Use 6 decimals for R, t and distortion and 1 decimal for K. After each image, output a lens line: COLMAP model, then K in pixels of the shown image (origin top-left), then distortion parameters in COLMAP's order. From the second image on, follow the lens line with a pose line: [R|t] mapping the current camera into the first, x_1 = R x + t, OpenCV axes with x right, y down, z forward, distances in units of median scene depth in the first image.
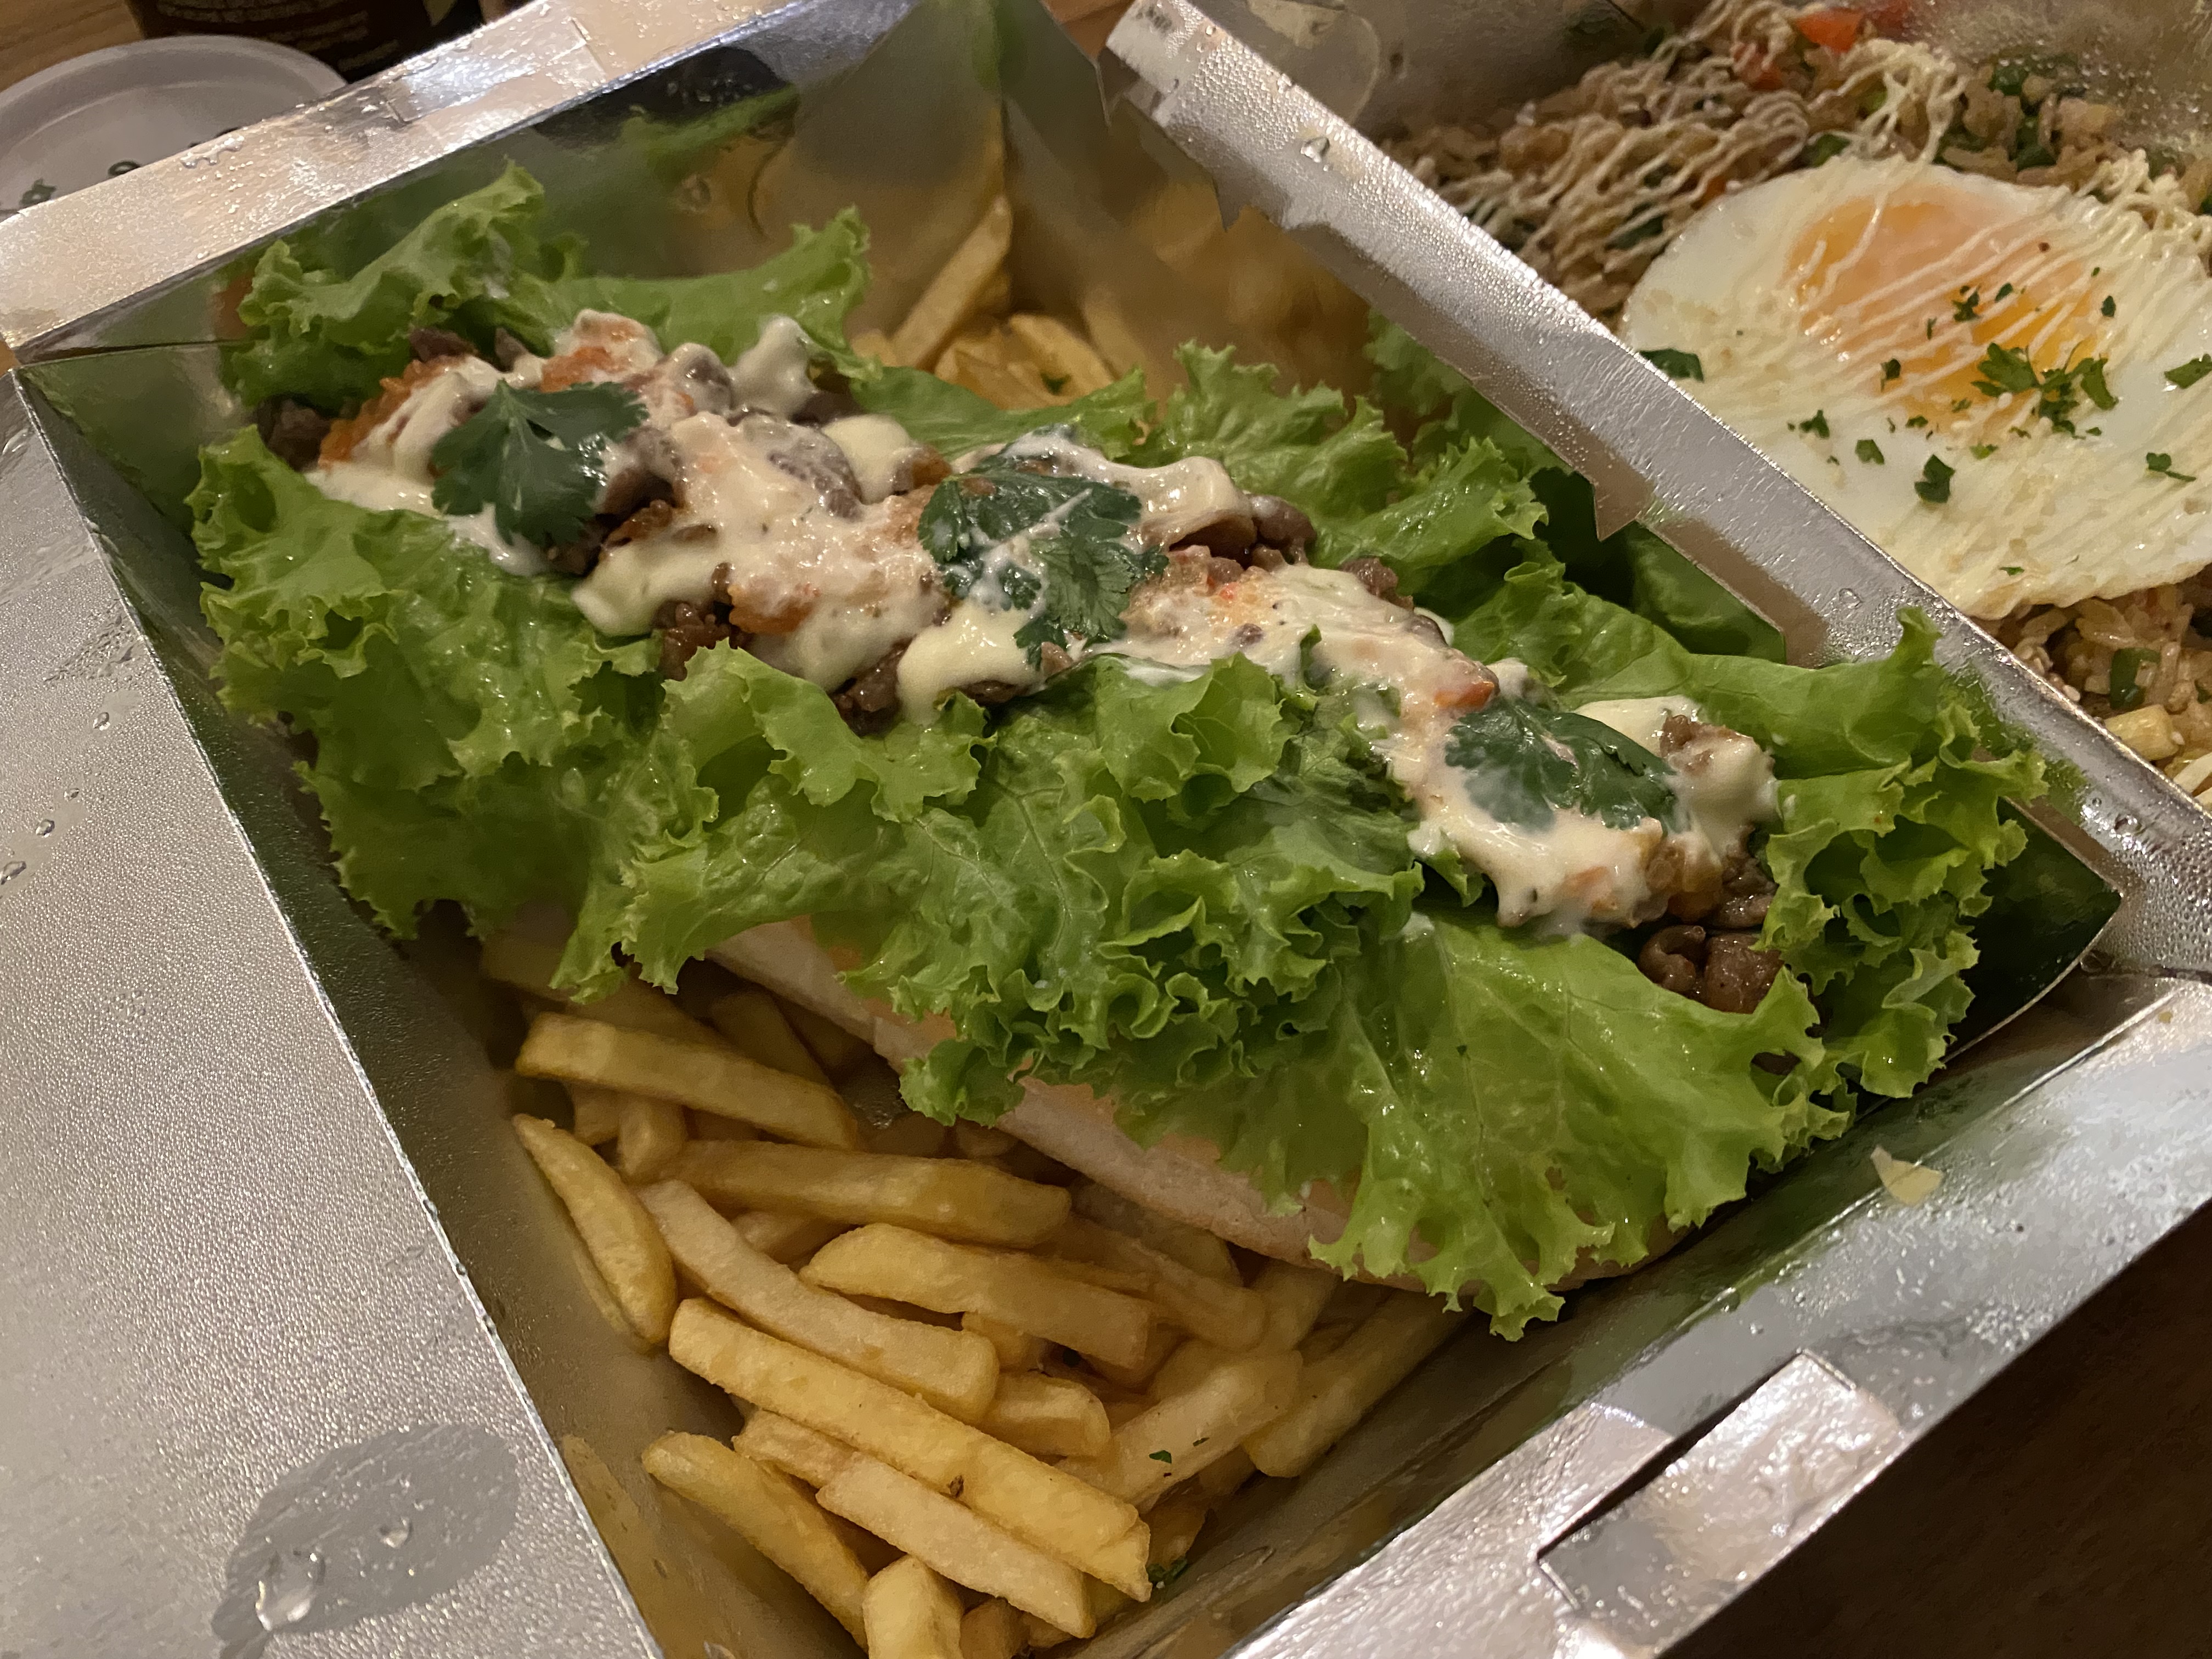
lens RADIAL K [[1713.7, 0, 1107.4], [0, 1713.7, 789.7], [0, 0, 1]] dist [0.082786, -0.229487]
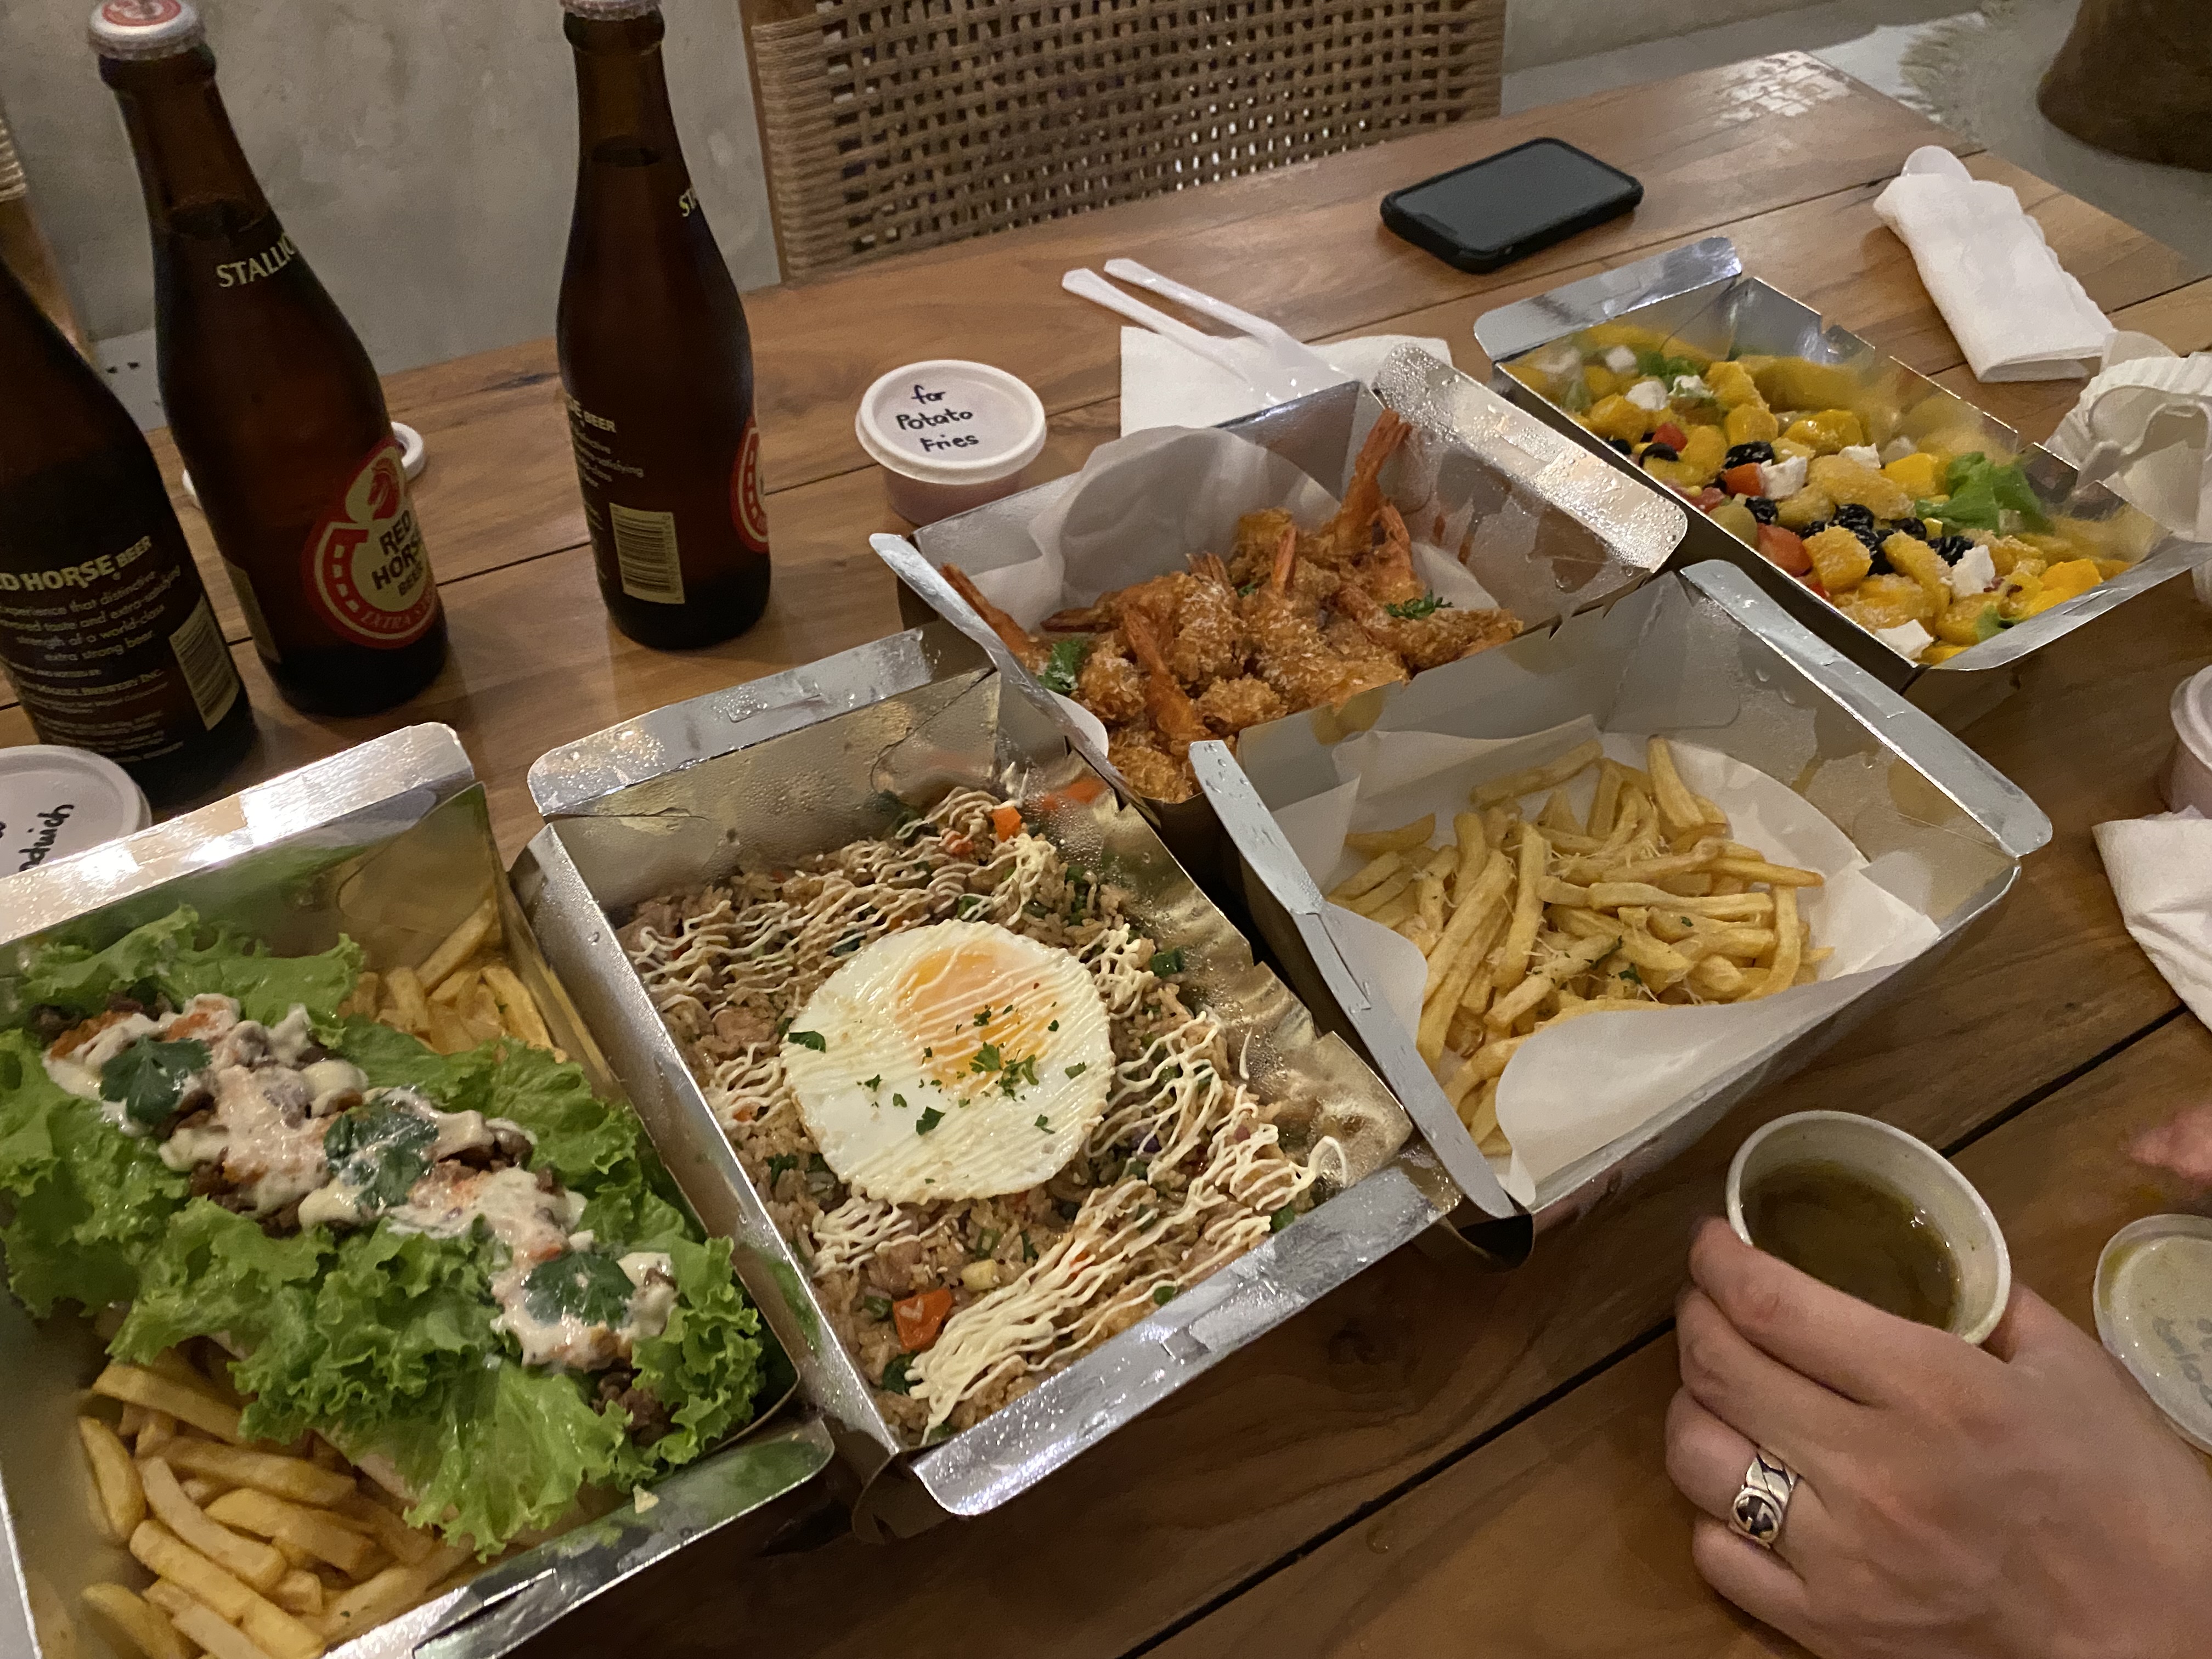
lens RADIAL K [[1703.8, 0, 1121.2], [0, 1703.8, 793.9], [0, 0, 1]] dist [0.054126, -0.054754]
pose [[0.995087, 0.092941, 0.034121, 0.705388], [-0.086594, 0.984091, -0.155130, -0.307348], [-0.047996, 0.151414, 0.987305, -1.110202]]
